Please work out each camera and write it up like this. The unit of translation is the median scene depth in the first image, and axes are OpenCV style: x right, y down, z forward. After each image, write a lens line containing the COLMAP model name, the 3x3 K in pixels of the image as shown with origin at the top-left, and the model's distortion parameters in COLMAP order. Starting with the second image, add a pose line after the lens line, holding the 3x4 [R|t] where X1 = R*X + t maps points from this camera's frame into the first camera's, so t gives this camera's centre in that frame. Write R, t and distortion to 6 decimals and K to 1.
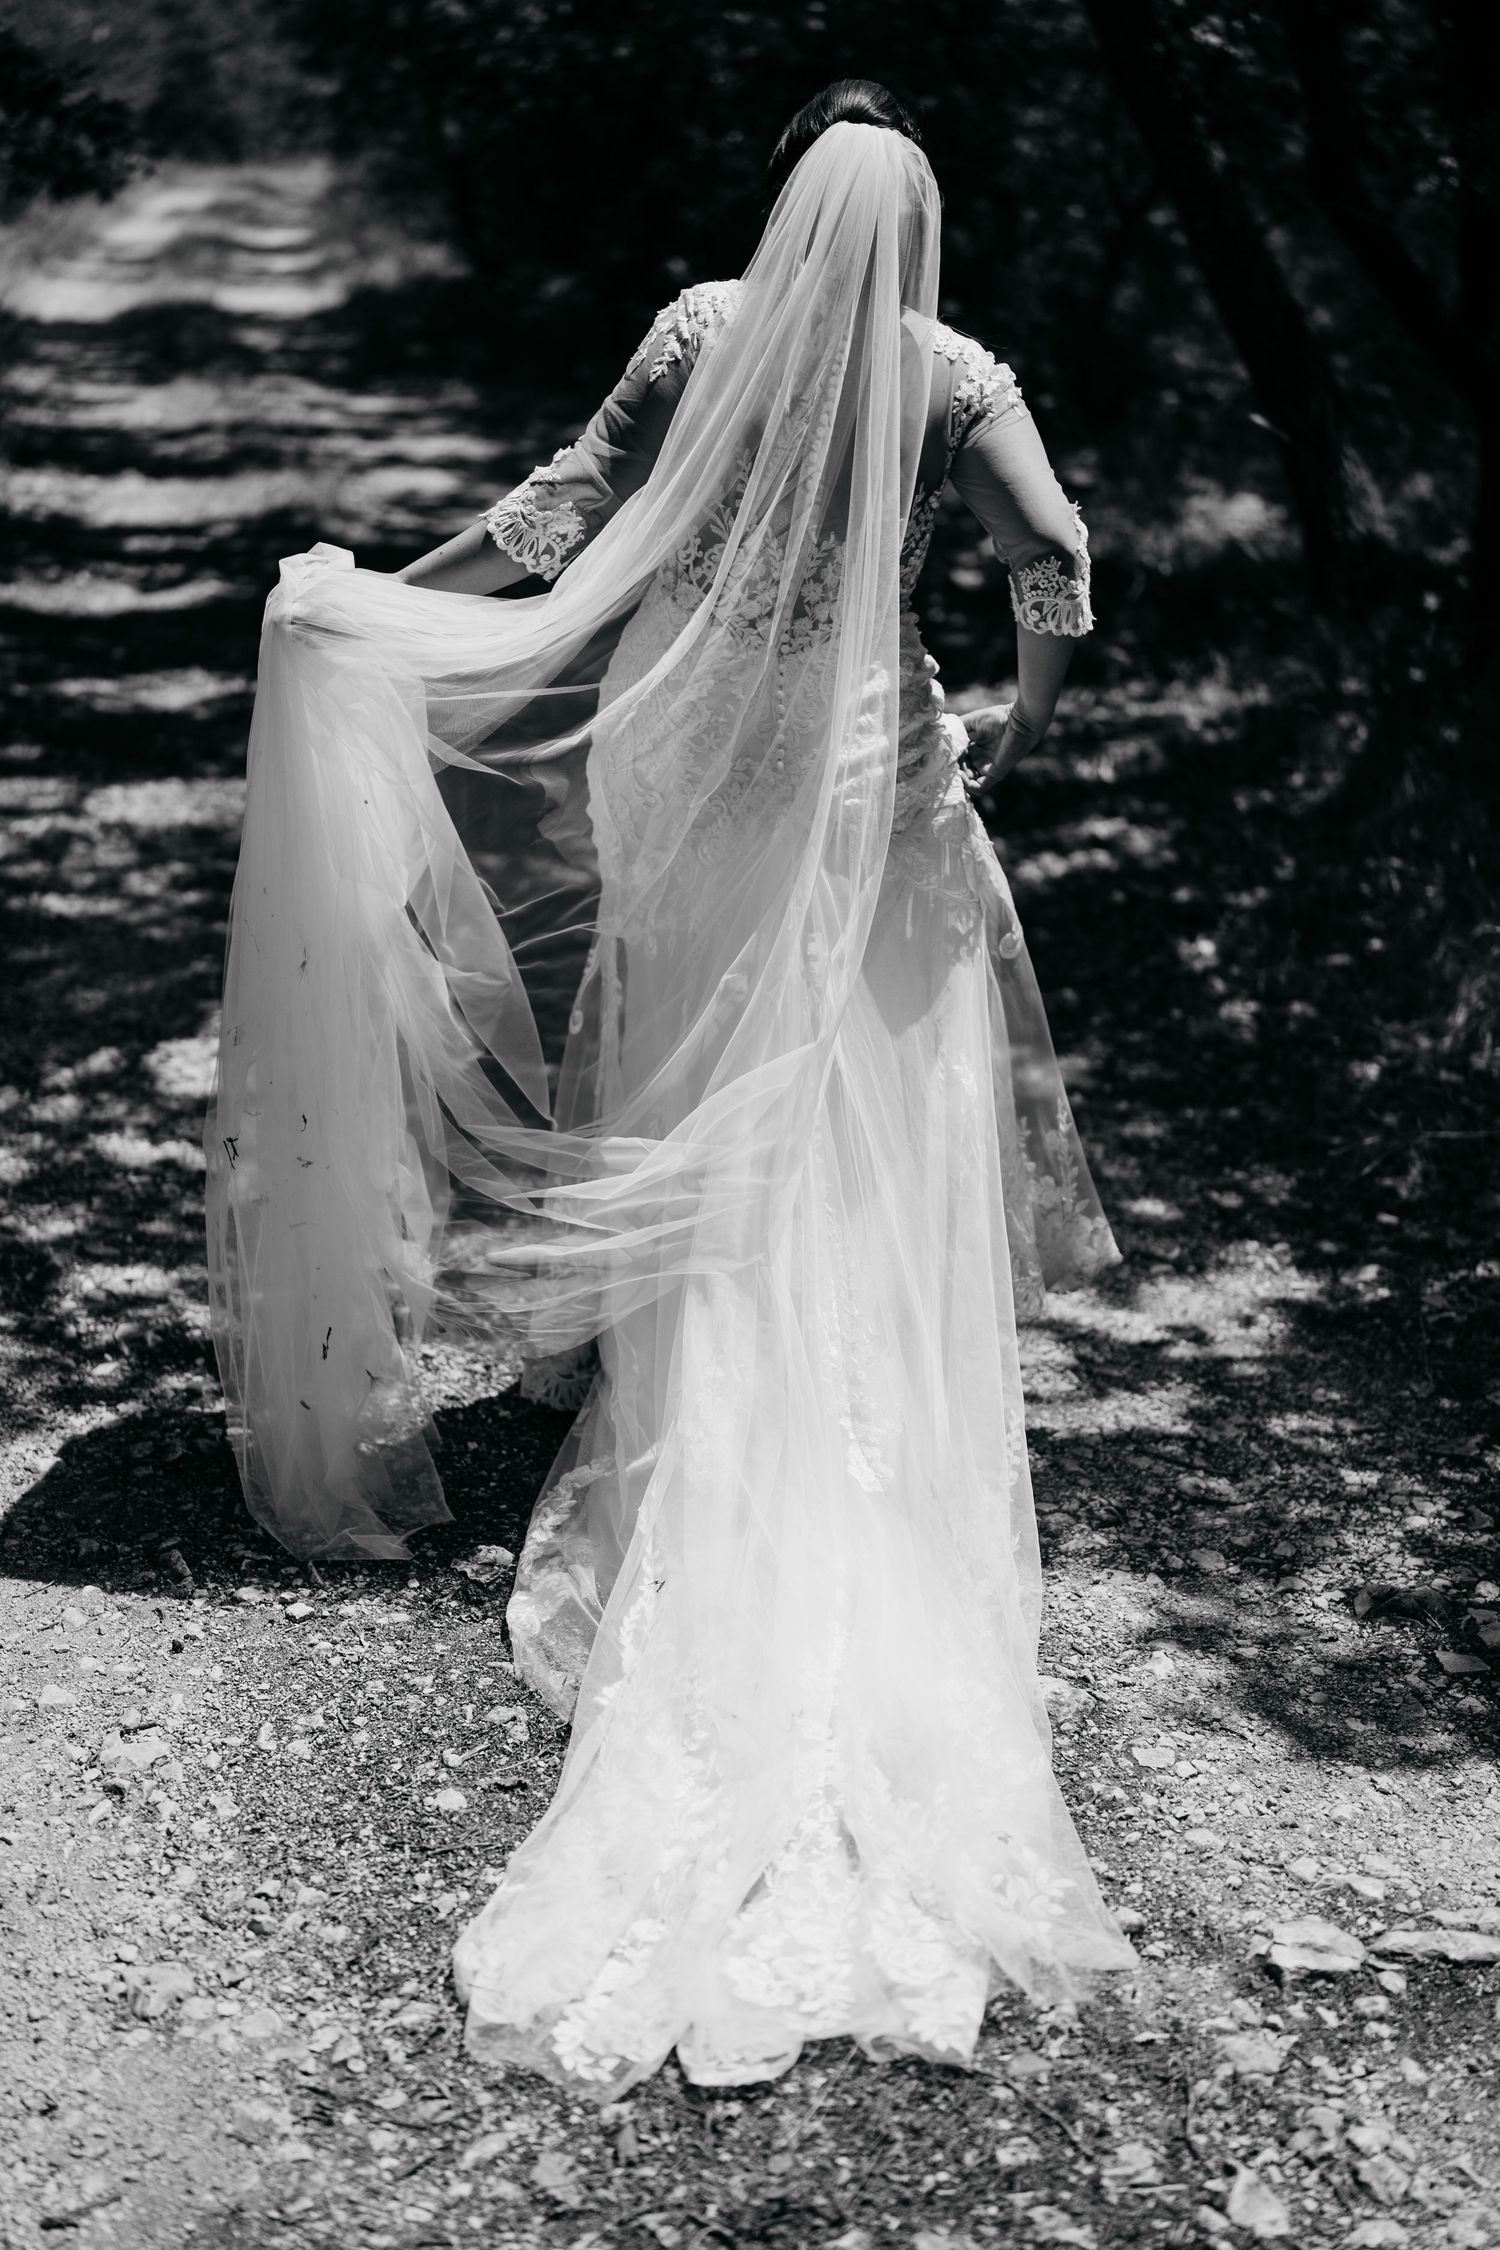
lens RADIAL K [[3070.7, 0, 750.0], [0, 3070.7, 1125.0], [0, 0, 1]] dist [0.024400, 0.091309]
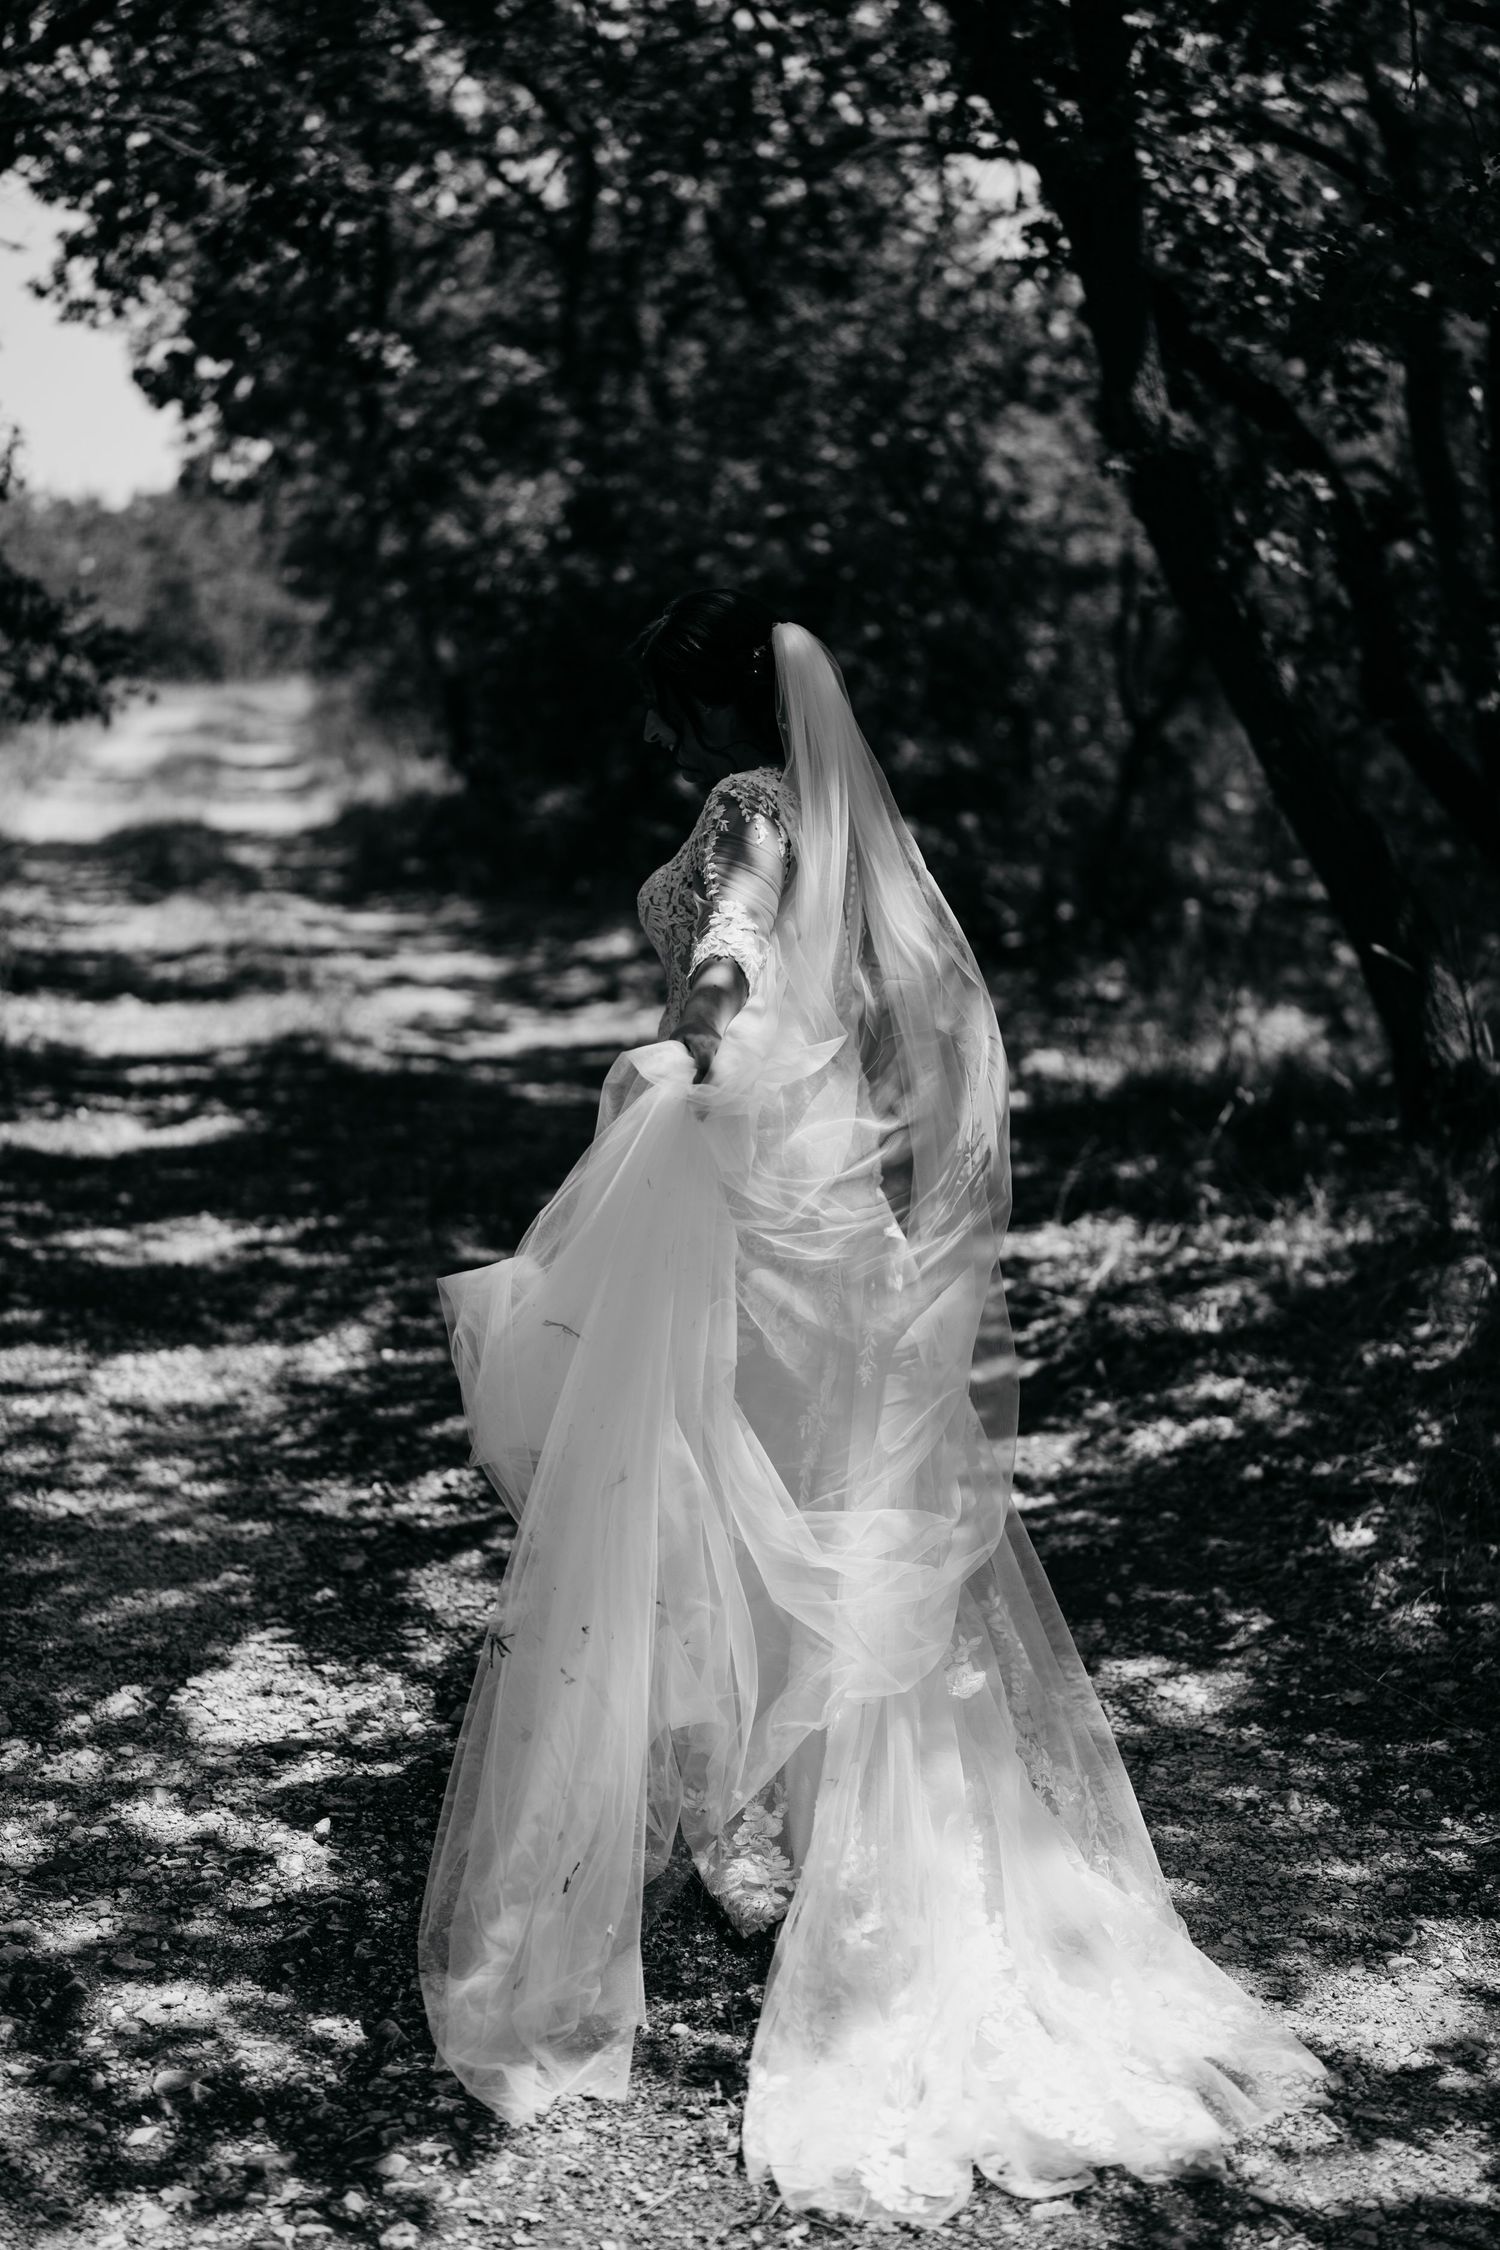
lens RADIAL K [[3130.1, 0, 750.0], [0, 3130.1, 1125.0], [0, 0, 1]] dist [0.001005, 0.041505]
pose [[0.999911, -0.010242, 0.008549, -0.027755], [0.011477, 0.987085, -0.159786, -0.025263], [-0.006802, 0.159870, 0.987115, 0.073035]]
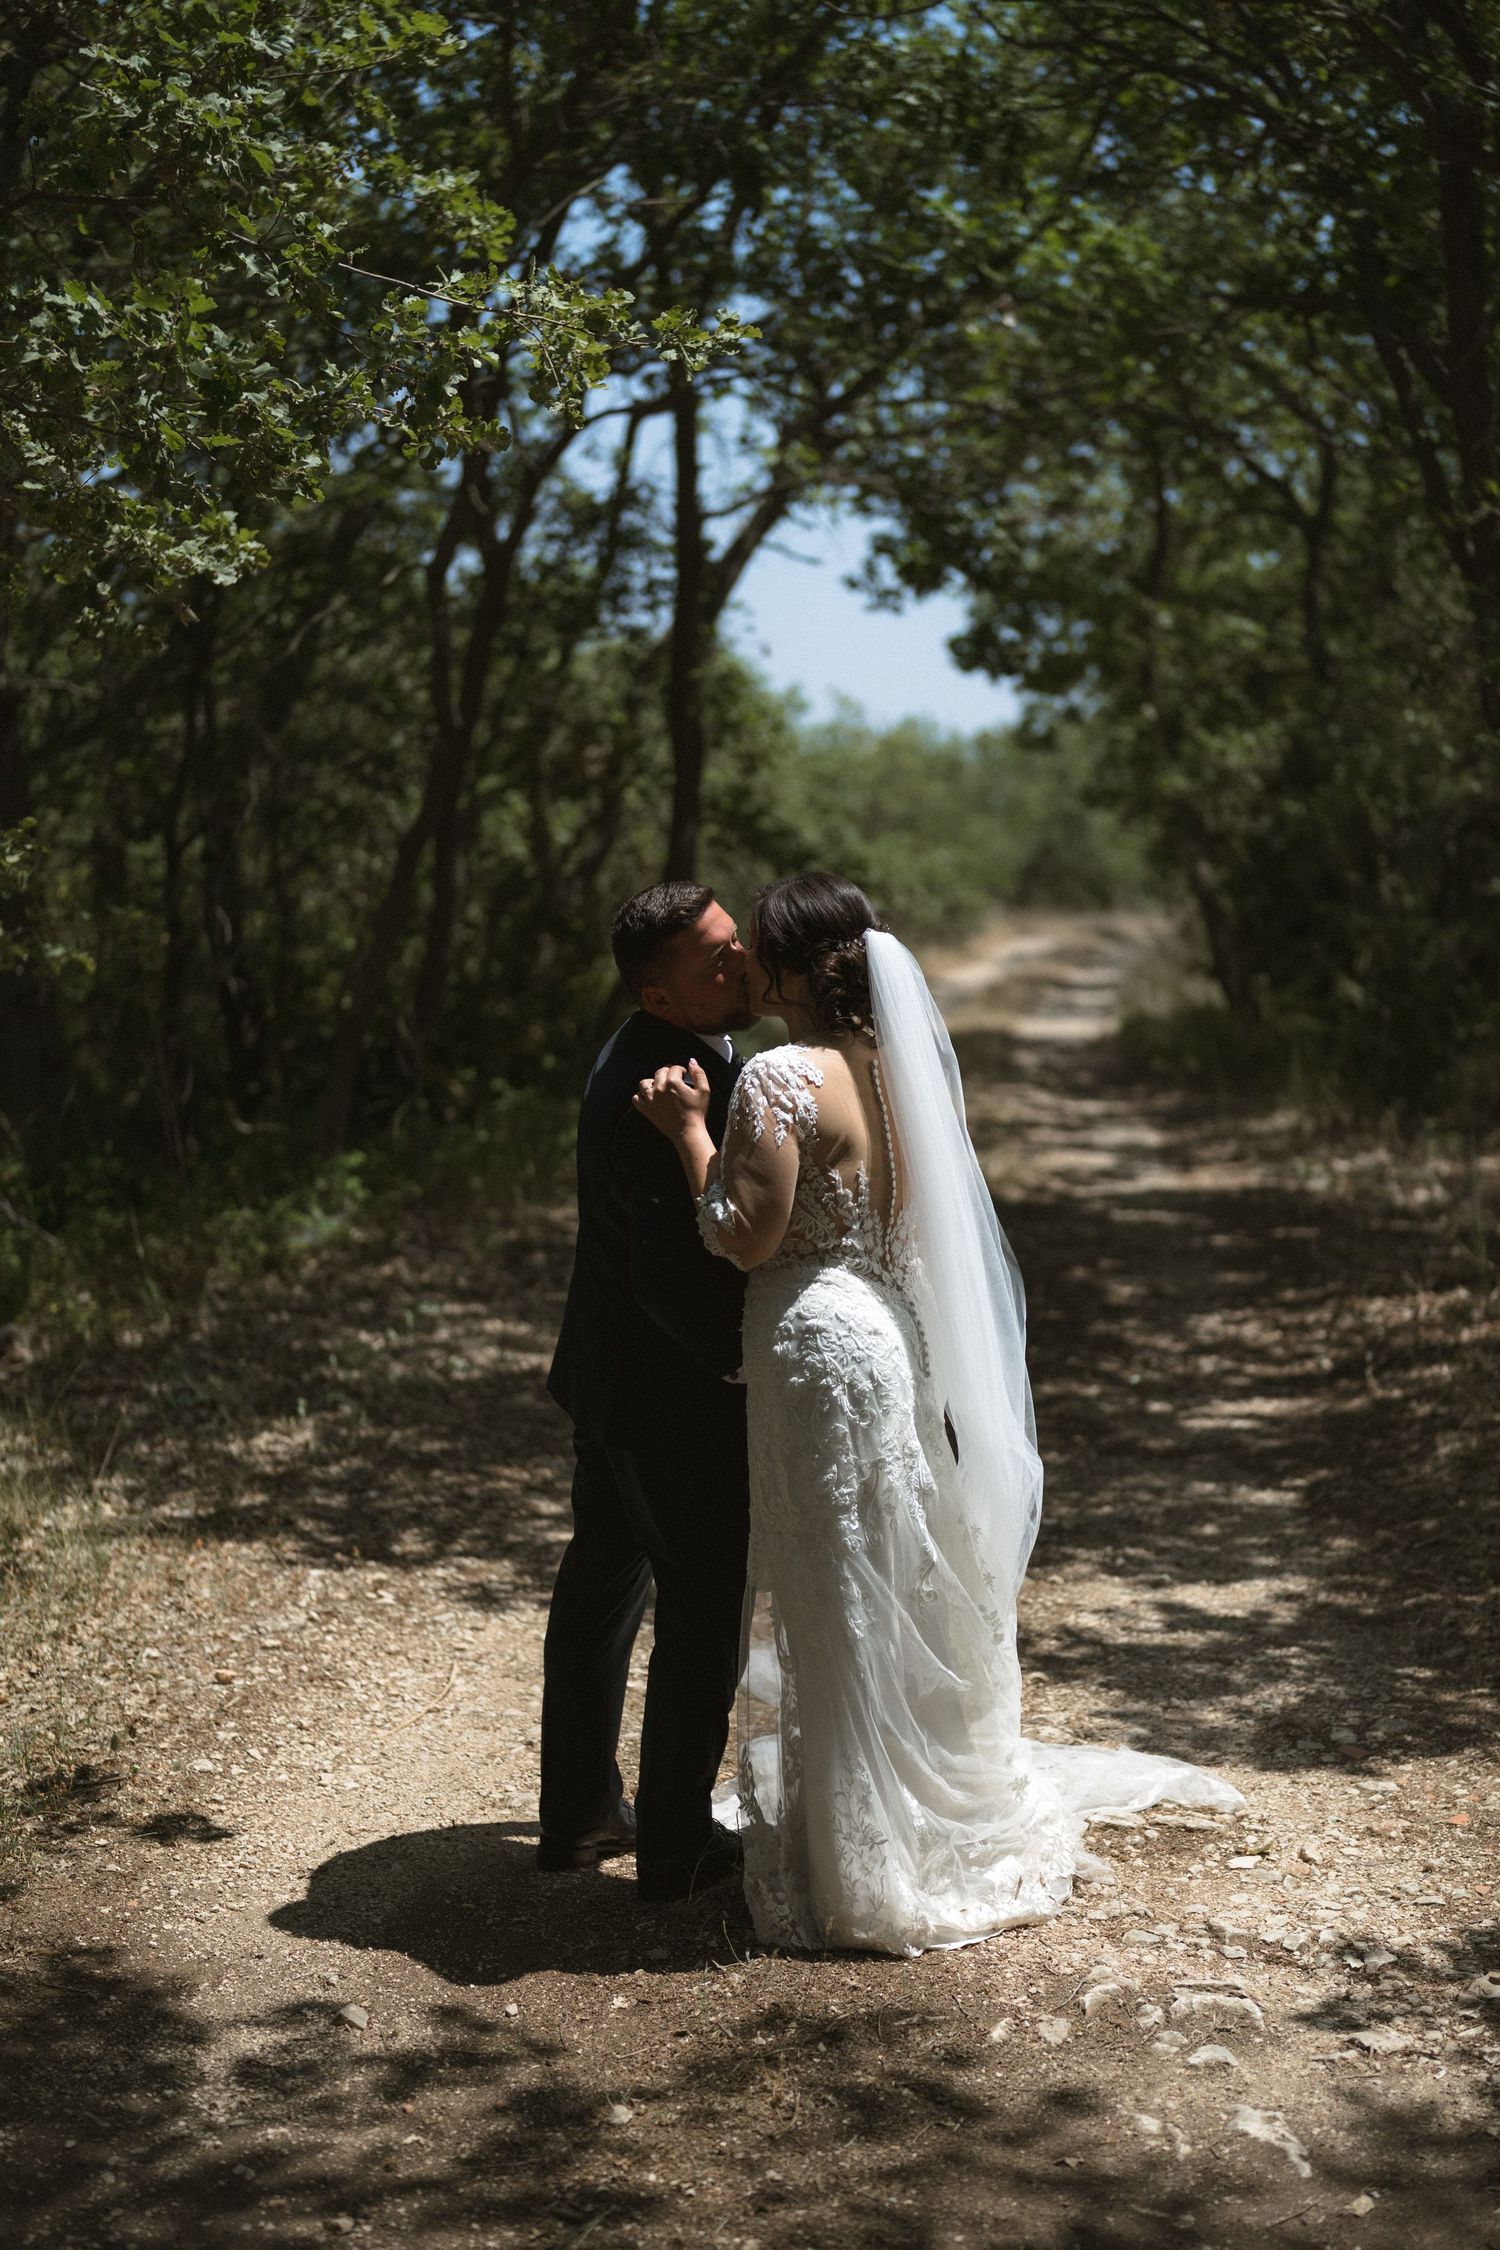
lens RADIAL K [[3130.1, 0, 750.0], [0, 3130.1, 1125.0], [0, 0, 1]] dist [0.001005, 0.041505]
pose [[0.962328, -0.003293, -0.271873, 0.172612], [-0.059929, 0.972765, -0.223911, 0.099229], [0.265206, 0.231769, 0.935922, -0.299724]]
